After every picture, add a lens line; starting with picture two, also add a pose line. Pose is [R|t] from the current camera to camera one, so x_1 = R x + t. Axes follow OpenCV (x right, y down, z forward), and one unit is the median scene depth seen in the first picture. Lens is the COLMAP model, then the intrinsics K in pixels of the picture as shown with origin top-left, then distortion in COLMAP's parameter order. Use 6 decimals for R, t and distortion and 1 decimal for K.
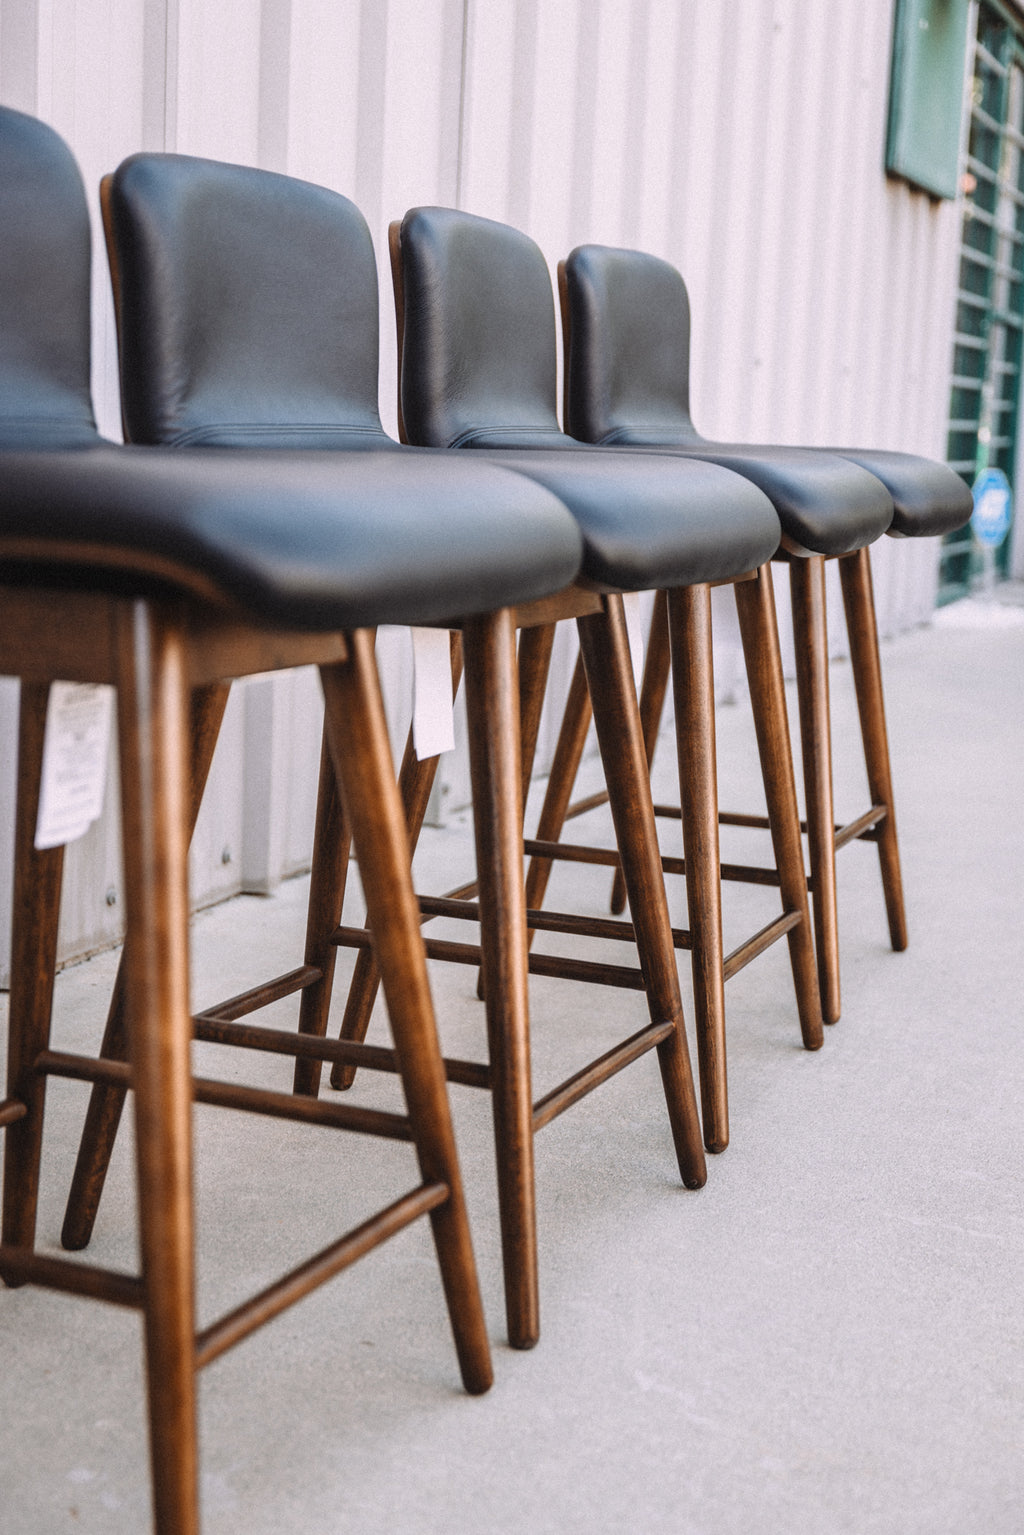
lens RADIAL K [[2263.9, 0, 512.0], [0, 2263.9, 767.5], [0, 0, 1]] dist [0.005500, -0.024684]
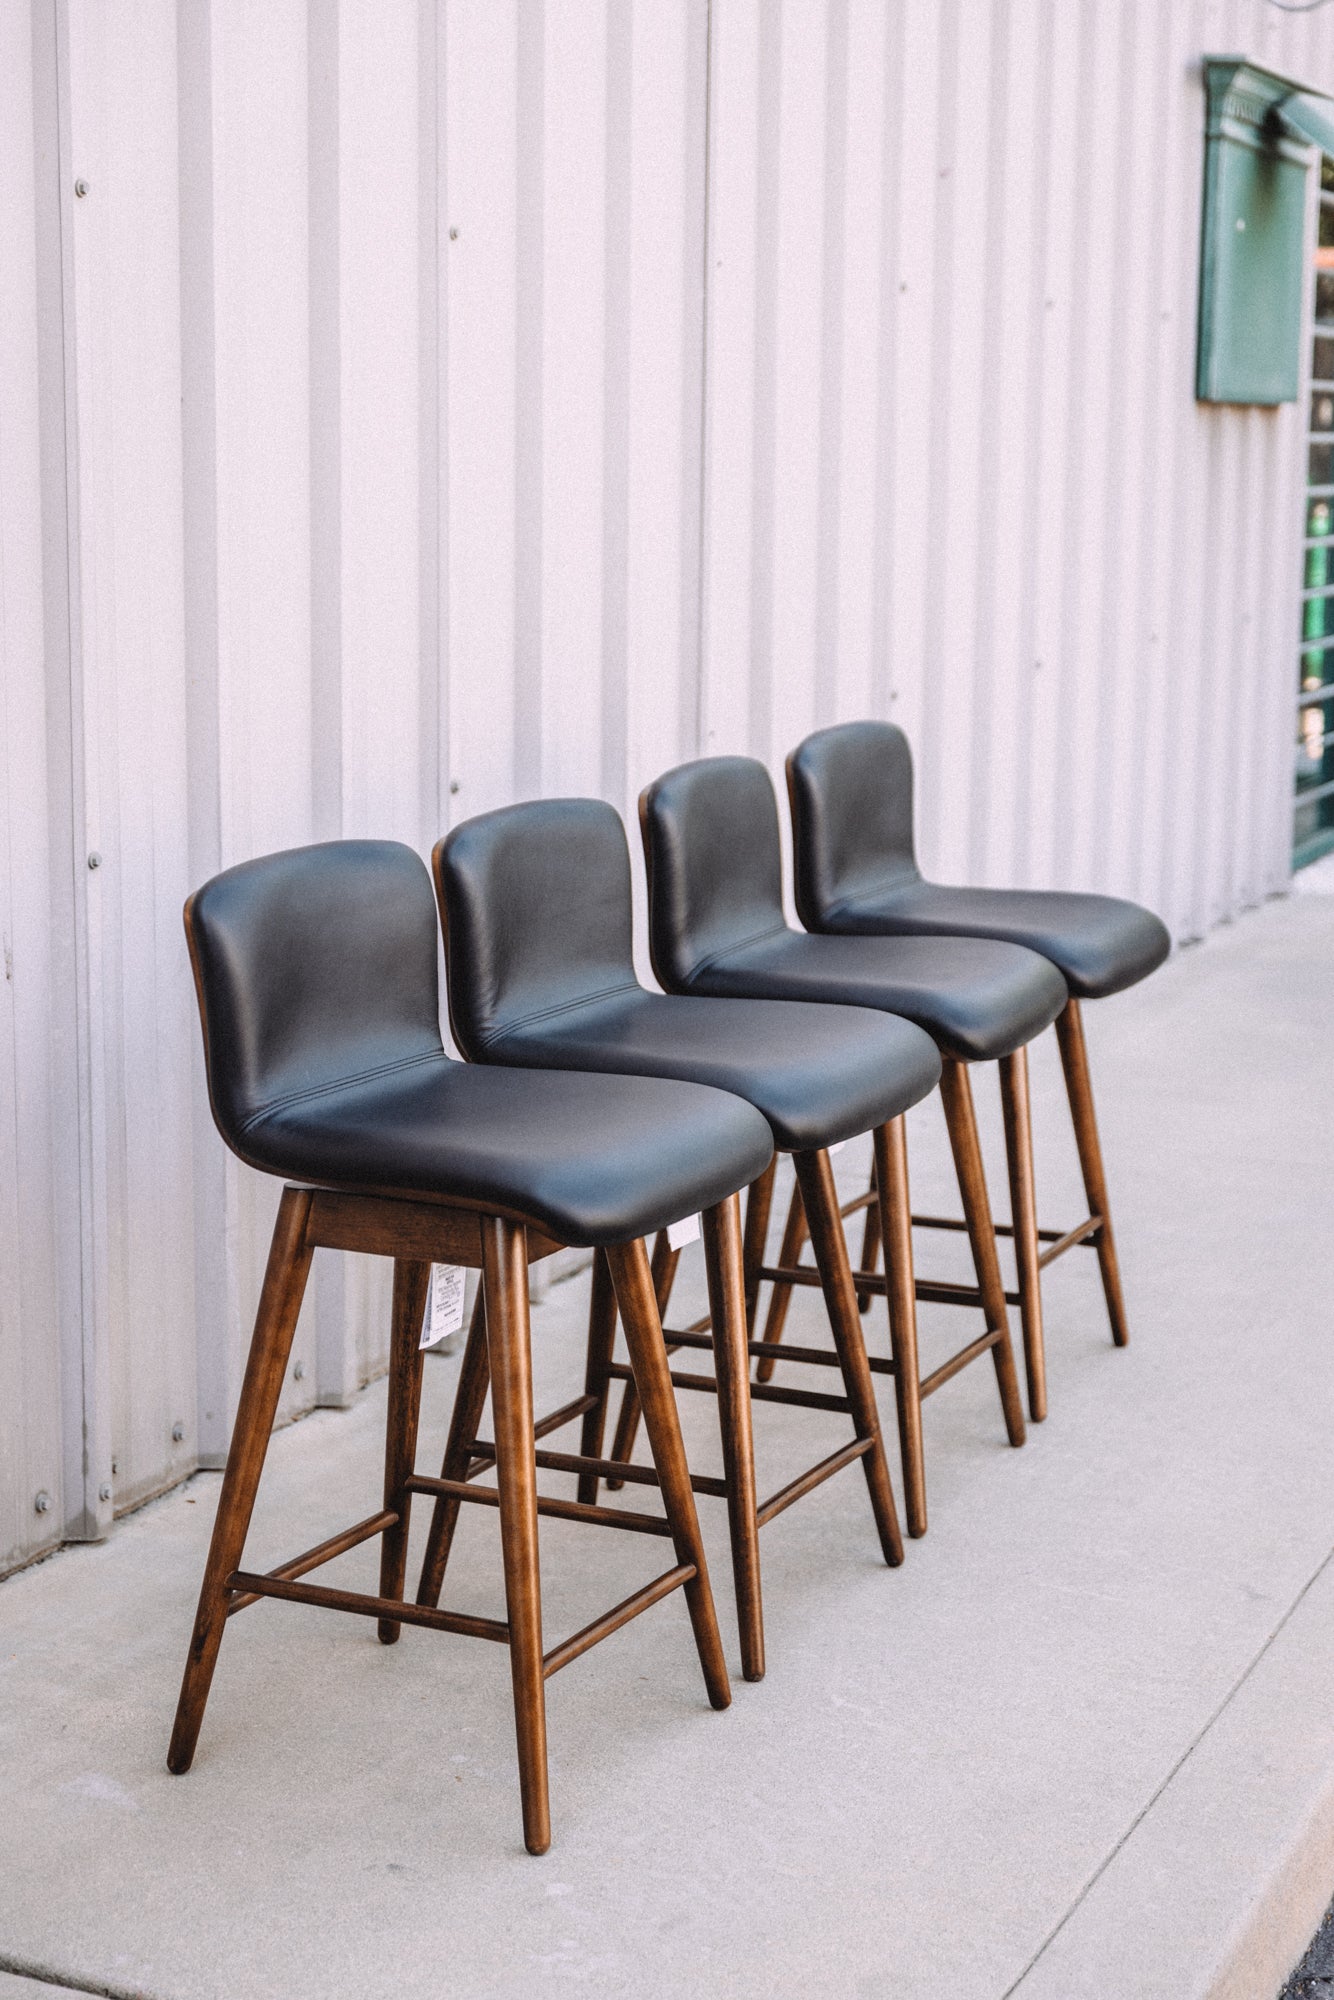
lens RADIAL K [[3091.0, 0, 667.0], [0, 3091.0, 1000.0], [0, 0, 1]] dist [-0.019655, -0.027049]
pose [[0.998648, -0.023045, -0.046605, 0.049228], [0.023008, 0.999734, -0.001337, -0.161470], [0.046623, 0.000263, 0.998913, -0.898226]]
